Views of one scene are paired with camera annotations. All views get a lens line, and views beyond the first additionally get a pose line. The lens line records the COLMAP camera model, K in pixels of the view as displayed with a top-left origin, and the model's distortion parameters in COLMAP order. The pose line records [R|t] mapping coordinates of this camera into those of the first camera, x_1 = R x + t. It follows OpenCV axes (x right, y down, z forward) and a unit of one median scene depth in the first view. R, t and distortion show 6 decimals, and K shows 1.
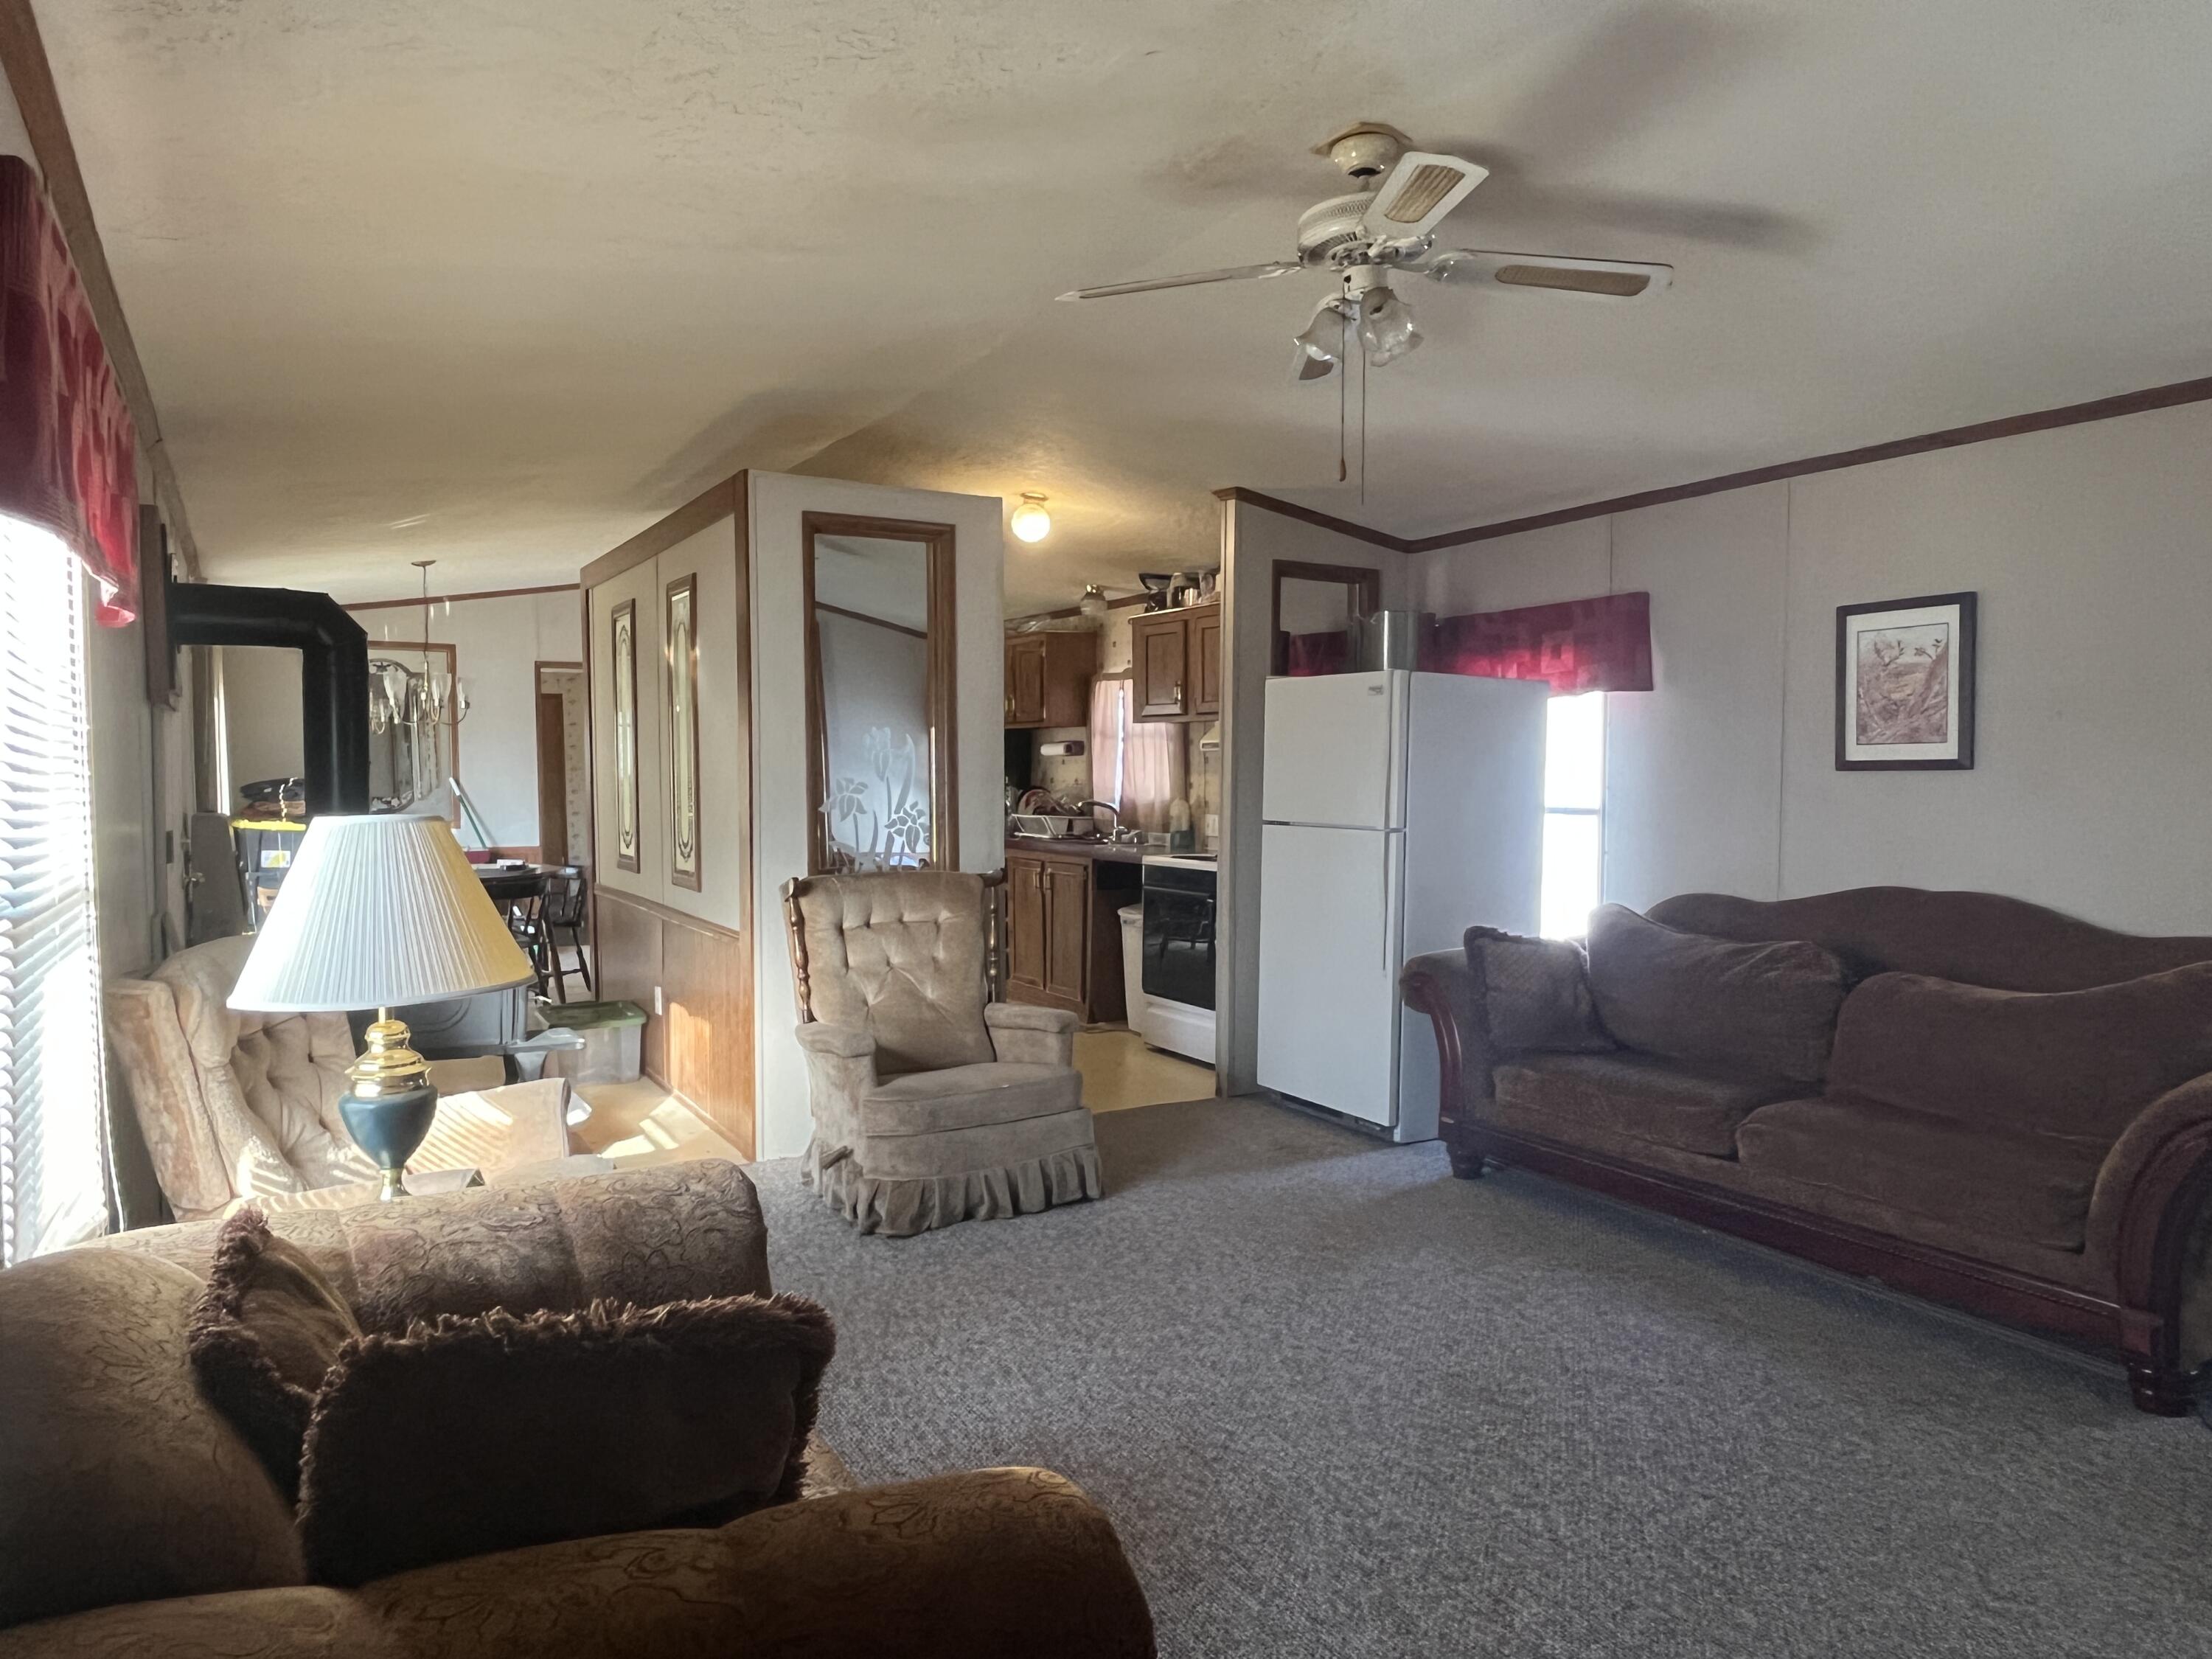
lens RADIAL K [[1397.9, 0, 1106.0], [0, 1397.9, 829.5], [0, 0, 1]] dist [0.003524, 0.000910]
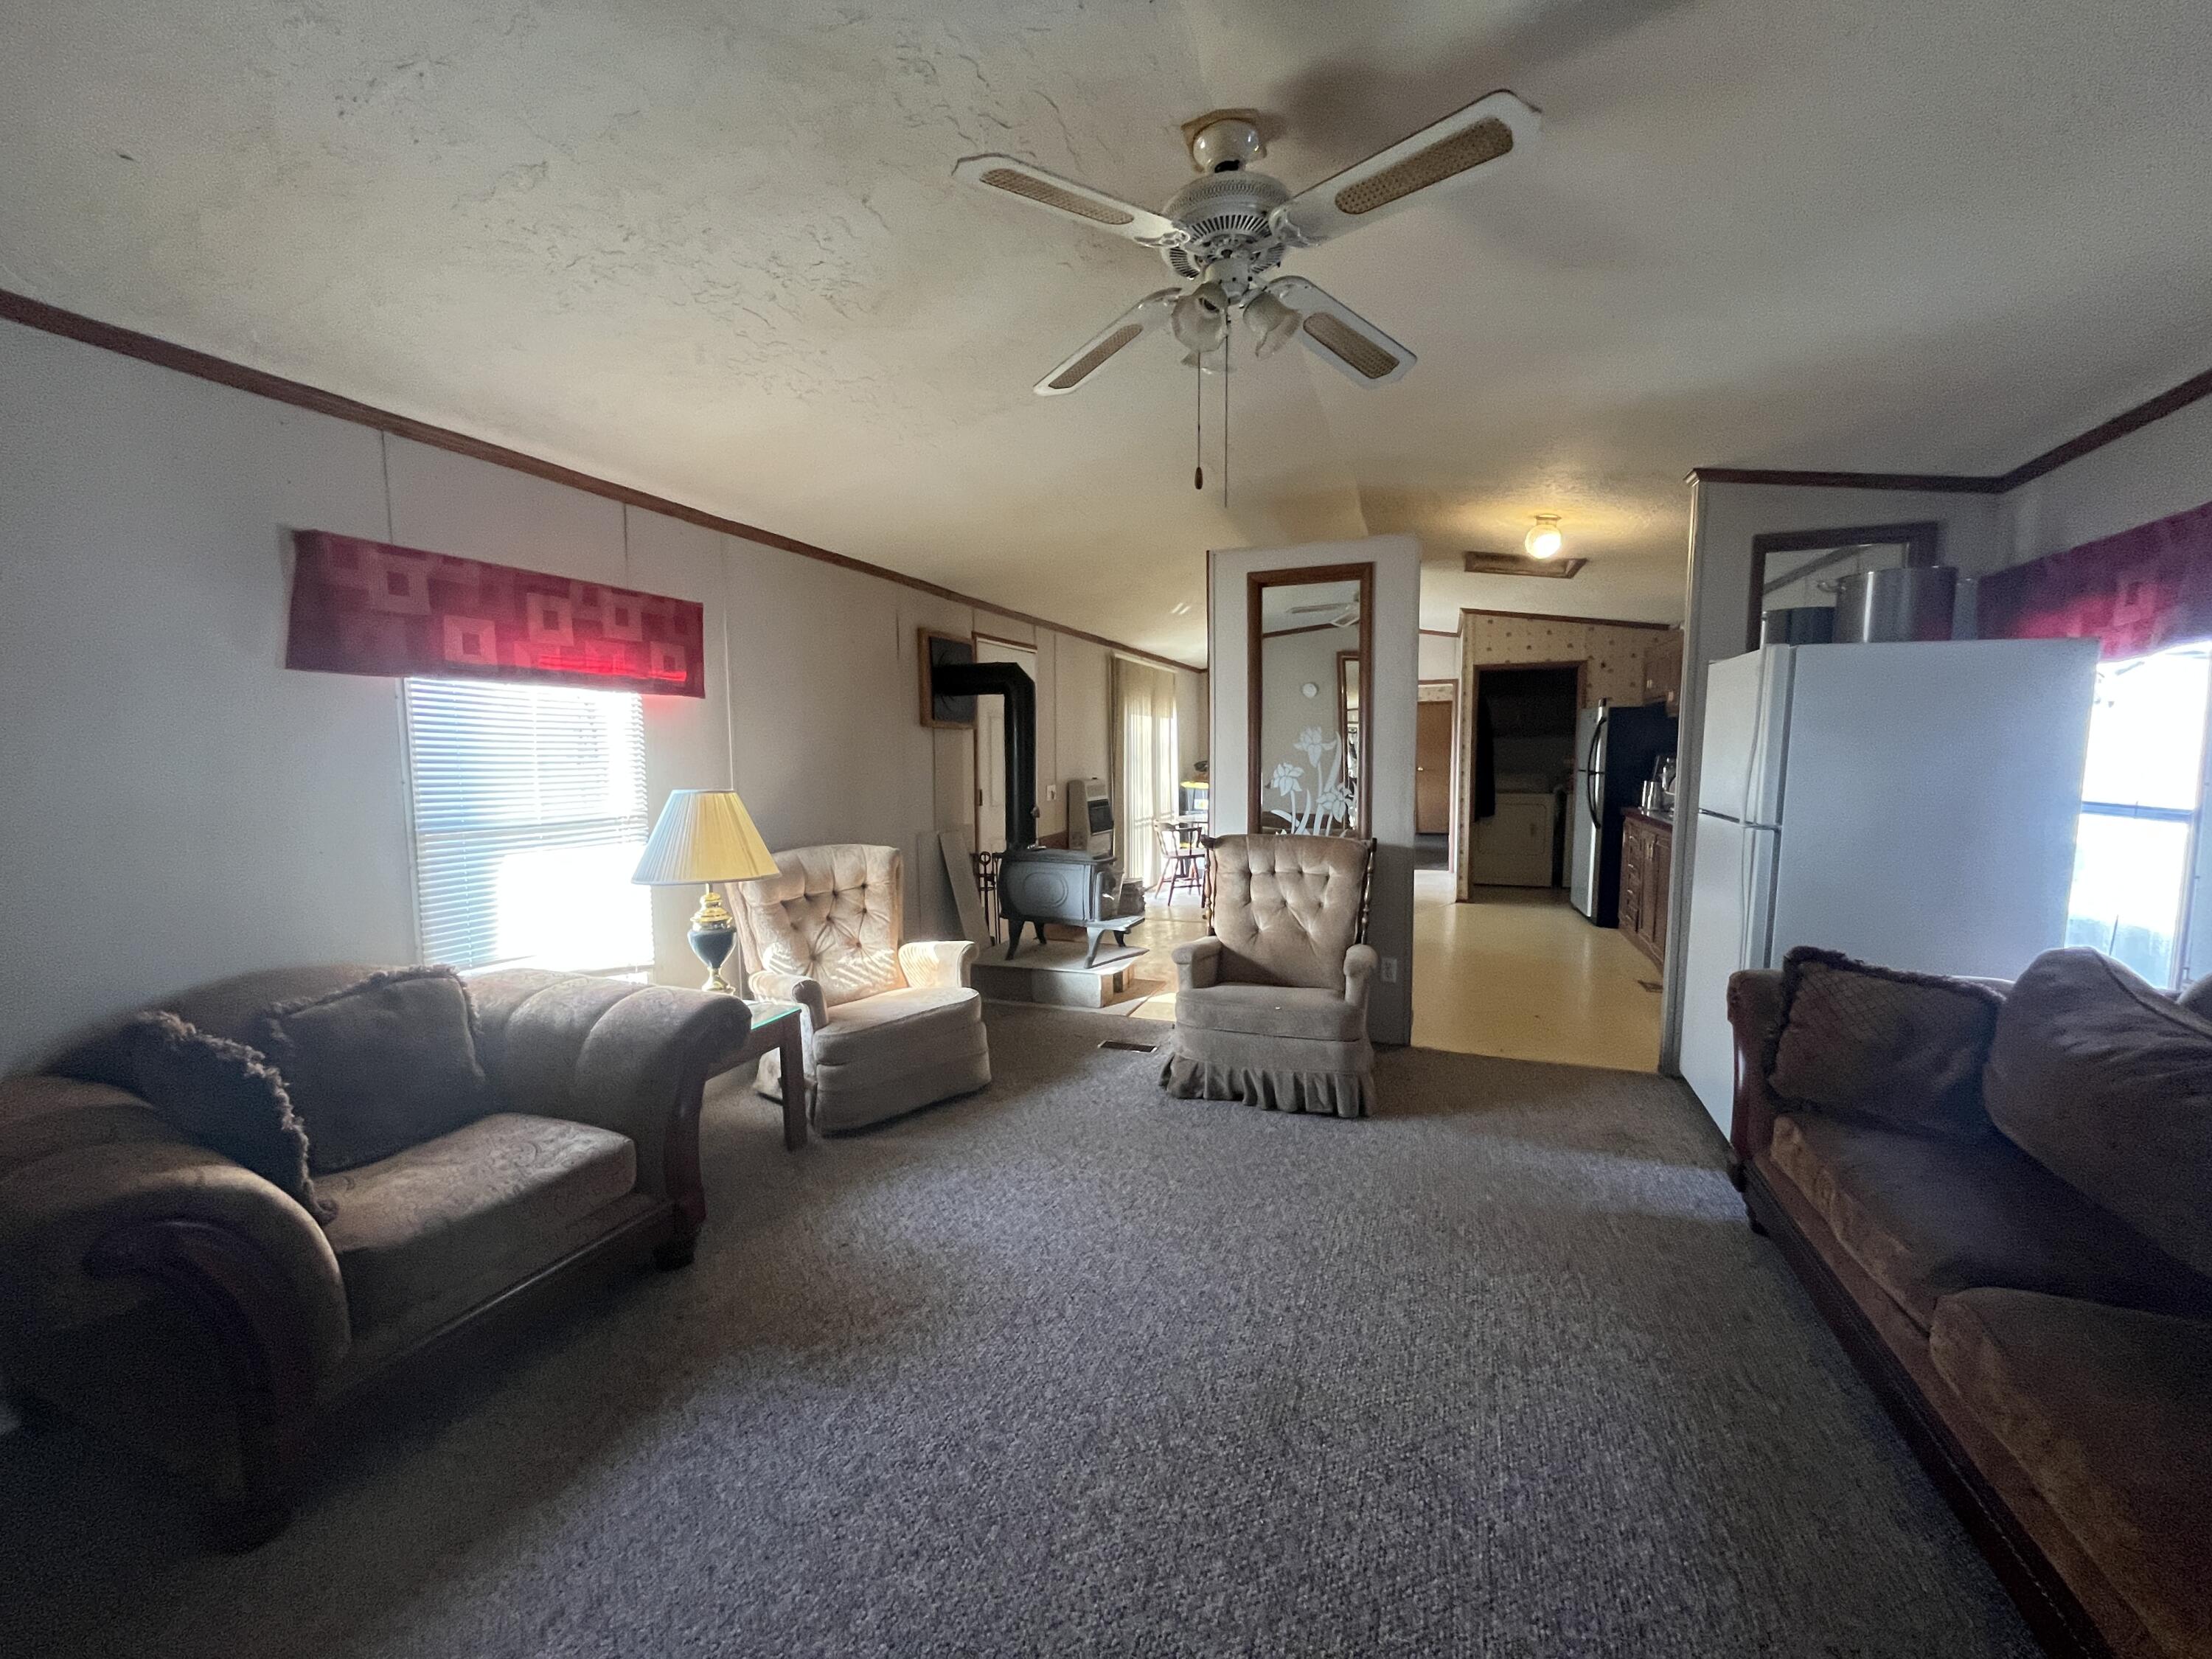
lens RADIAL K [[895.2, 0, 1106.0], [0, 895.2, 829.5], [0, 0, 1]] dist [-0.000615, -0.000291]
pose [[0.616190, 0.063598, -0.785026, 0.421877], [-0.026375, 0.997842, 0.060137, -0.022524], [0.787156, -0.016350, 0.616538, 0.339180]]
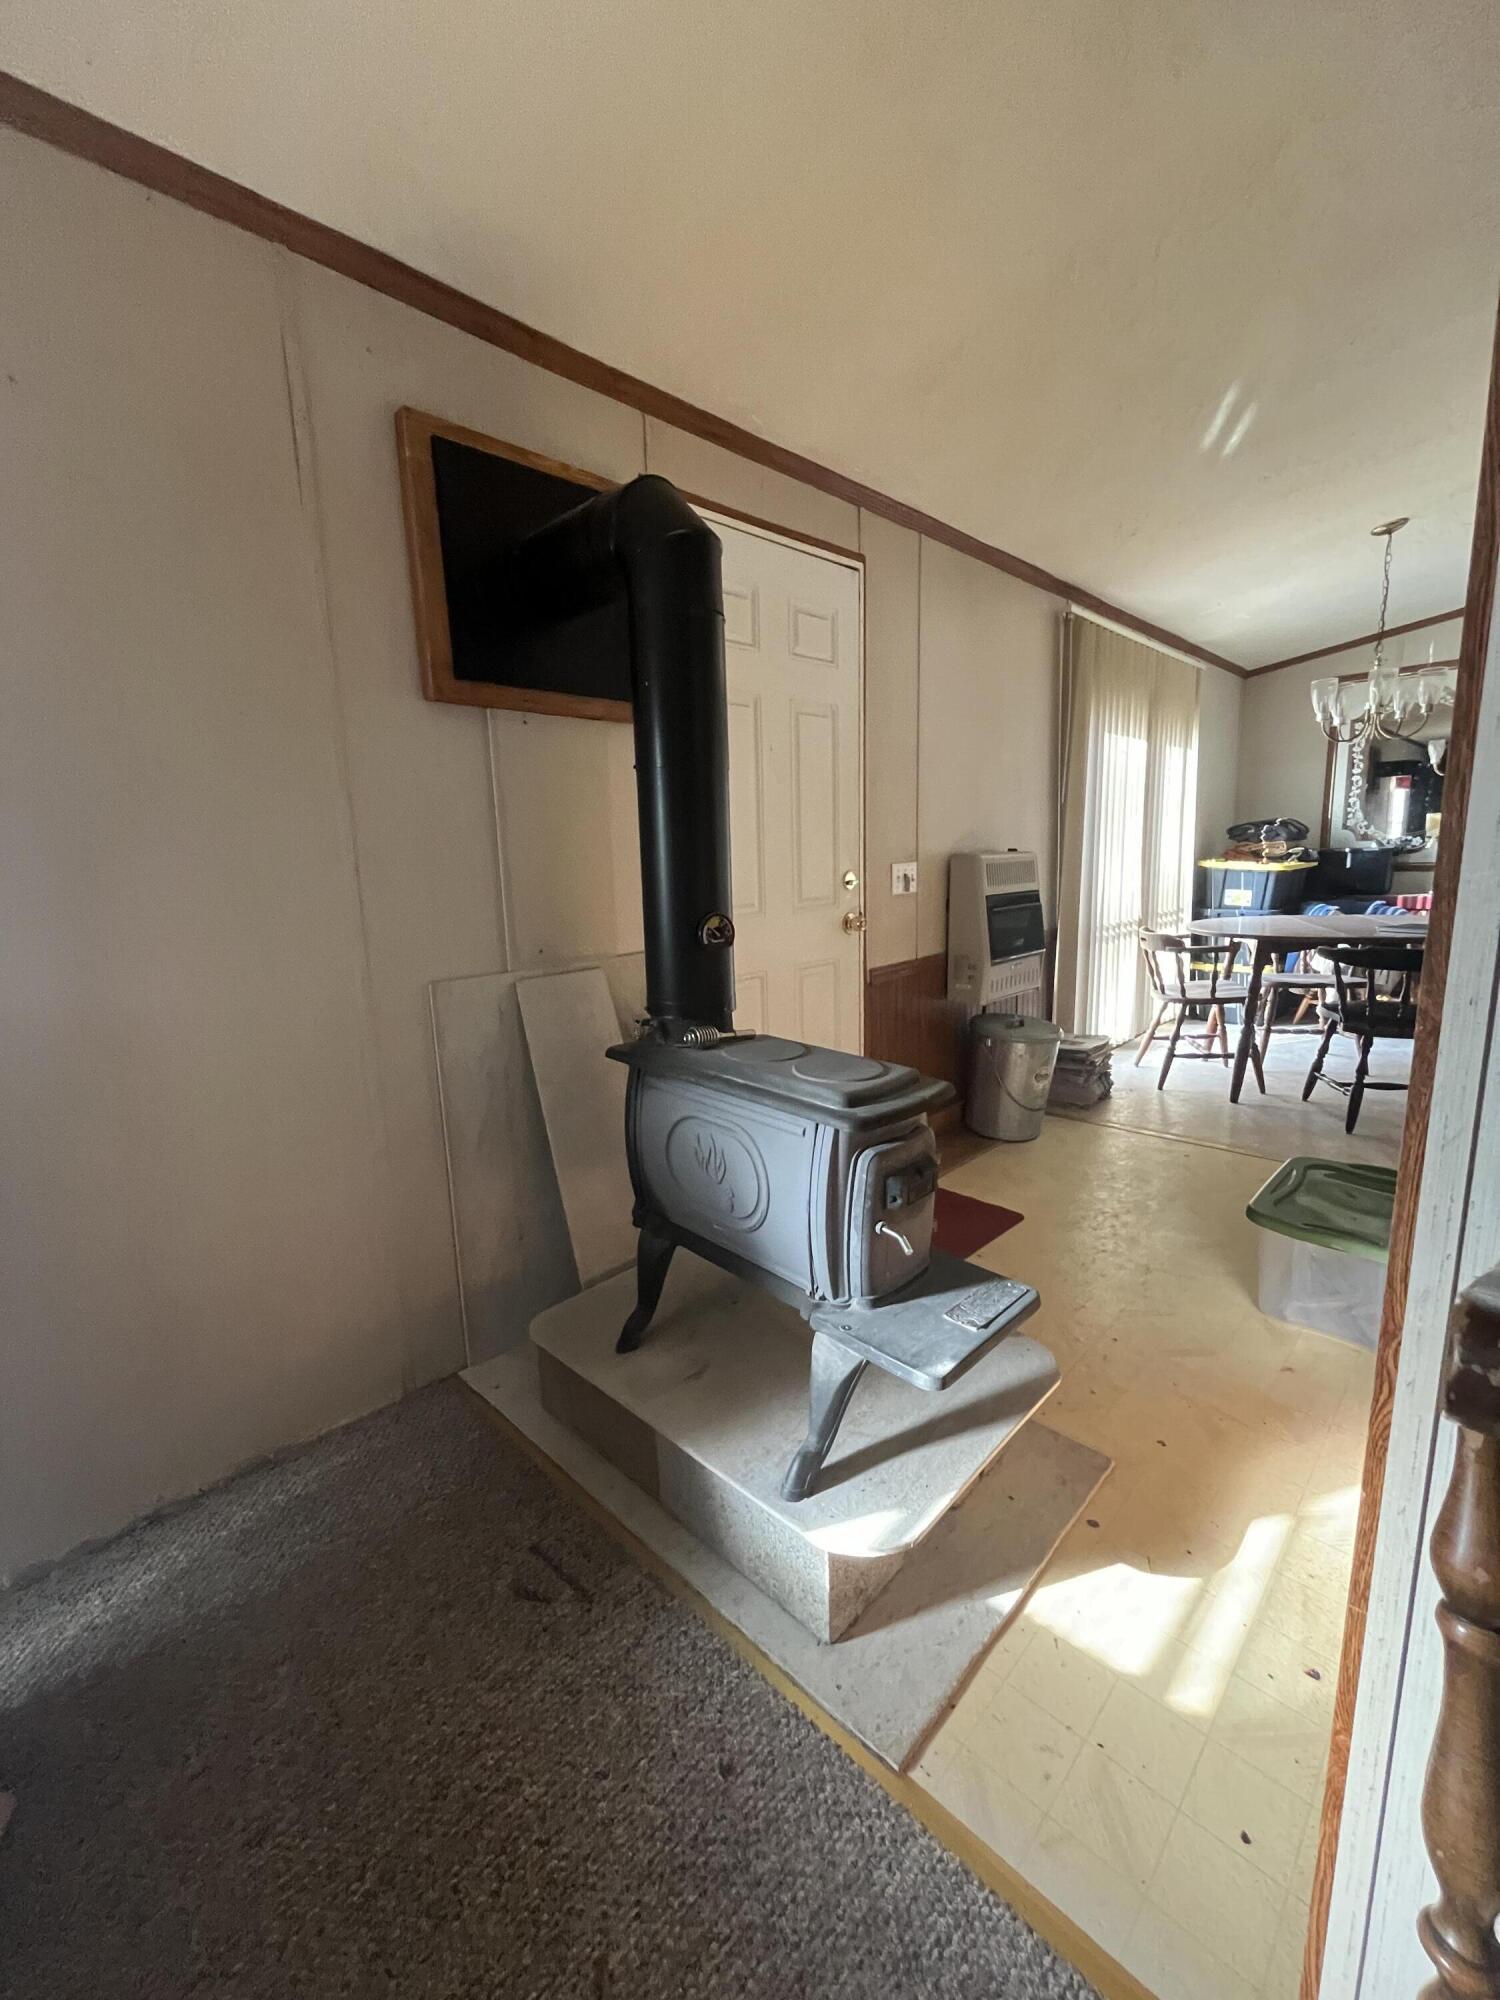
lens RADIAL K [[809.4, 0, 763.7], [0, 809.4, 996.6], [0, 0, 1]] dist [-0.000615, -0.000291]
pose [[0.254791, 0.165070, -0.952803, -0.166383], [-0.009971, 0.985718, 0.168106, -0.007623], [0.966945, -0.033332, 0.252798, 0.887038]]
